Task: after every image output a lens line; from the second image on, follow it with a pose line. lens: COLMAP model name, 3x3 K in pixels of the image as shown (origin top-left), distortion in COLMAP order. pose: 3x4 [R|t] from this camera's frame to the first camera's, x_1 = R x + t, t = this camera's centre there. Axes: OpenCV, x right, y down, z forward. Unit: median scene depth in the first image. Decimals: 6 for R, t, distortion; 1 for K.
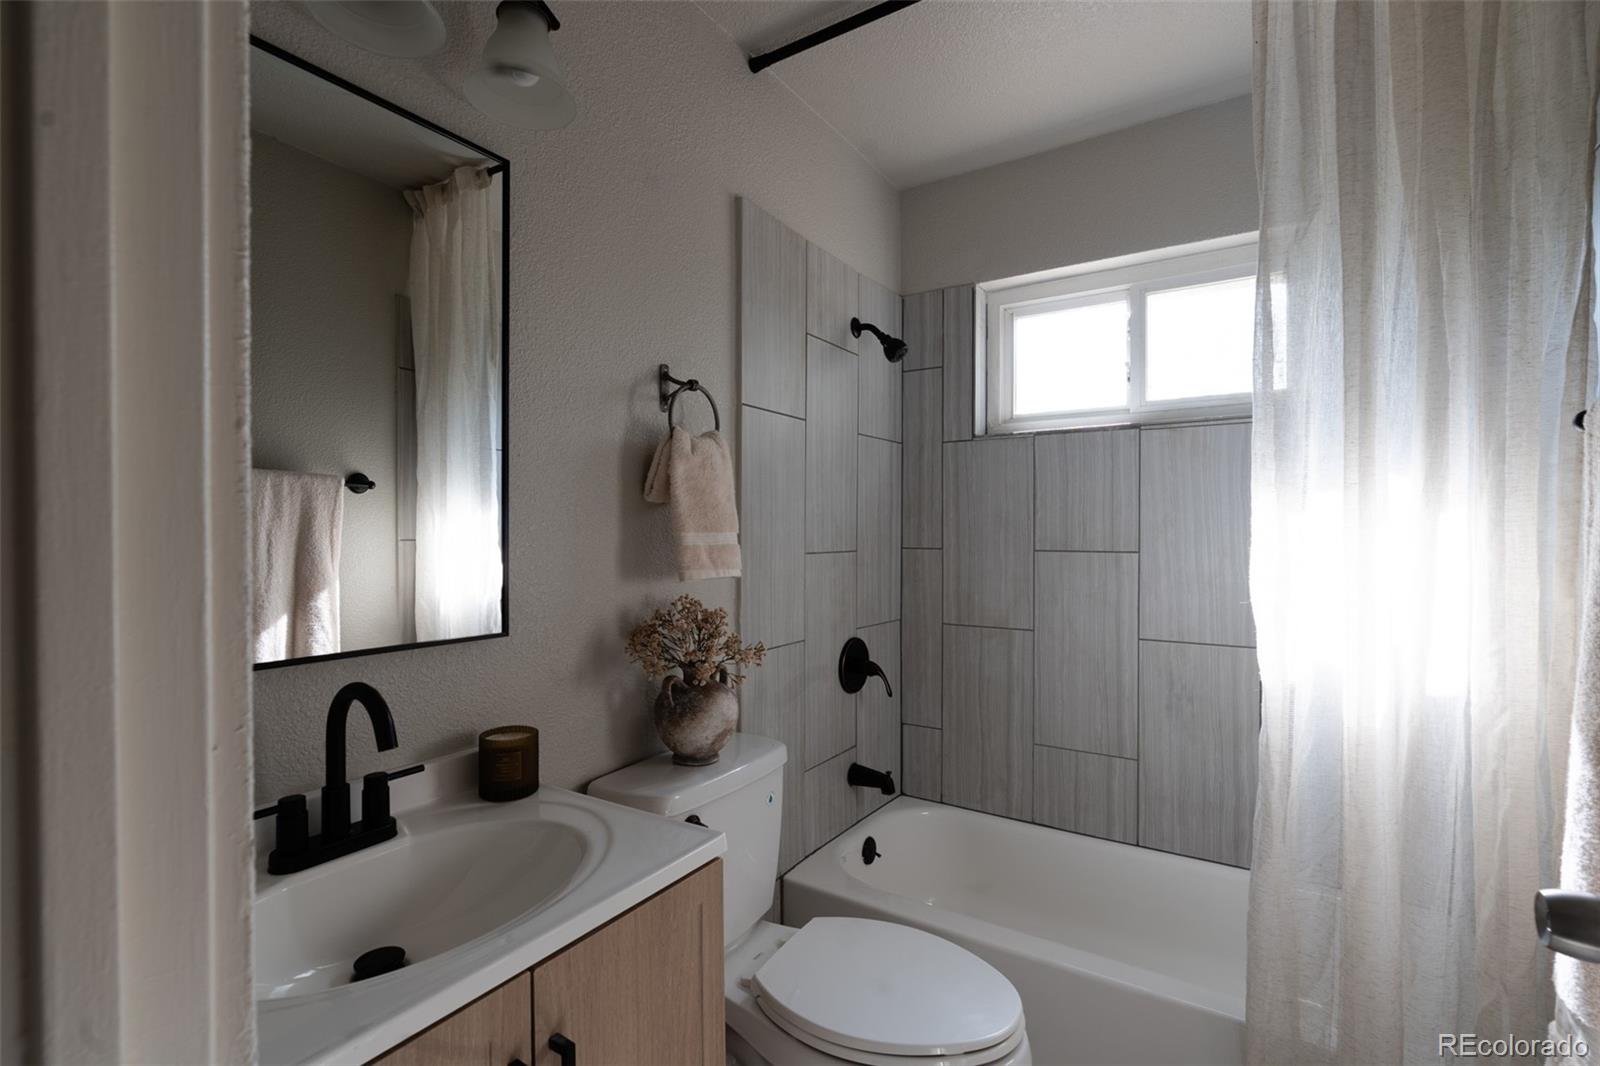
lens RADIAL K [[718.8, 0, 804.1], [0, 718.8, 532.7], [0, 0, 1]] dist [-0.009655, 0.000904]
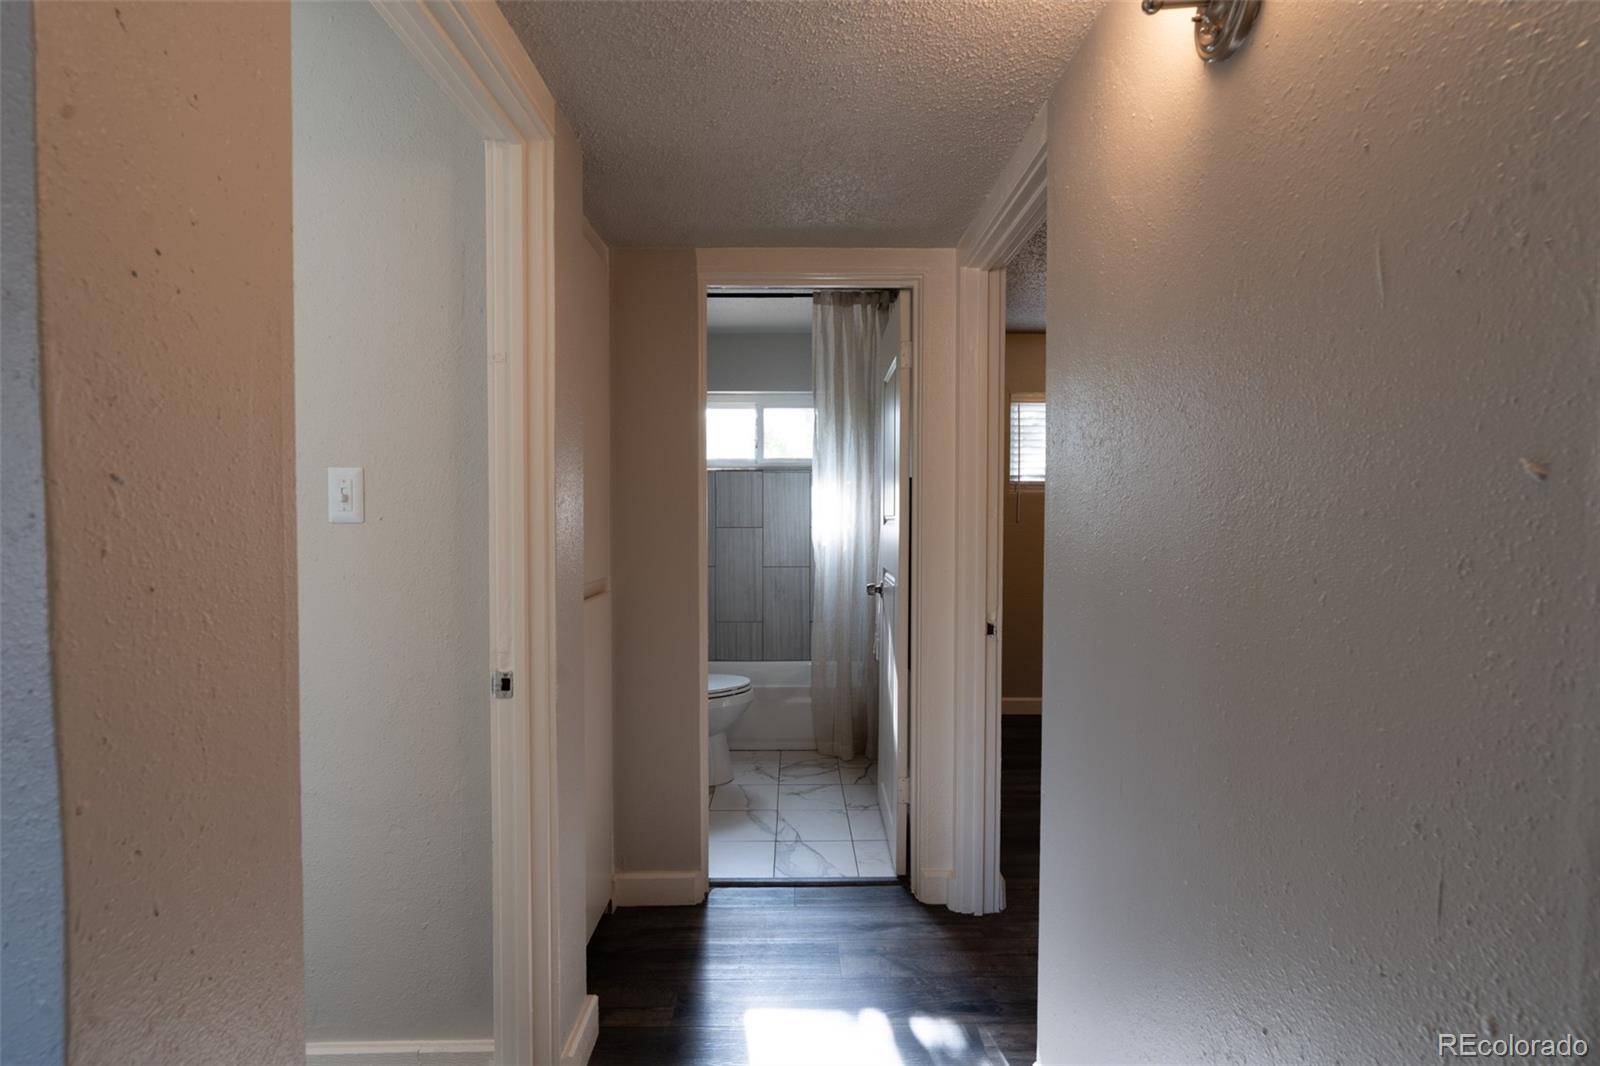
lens RADIAL K [[718.8, 0, 800.0], [0, 718.8, 532.5], [0, 0, 1]] dist [-0.009655, 0.000904]
pose [[0.831972, -0.009353, 0.554739, -0.659072], [0.003155, 0.999921, 0.012127, 0.016426], [-0.554809, -0.008339, 0.831936, -0.895234]]
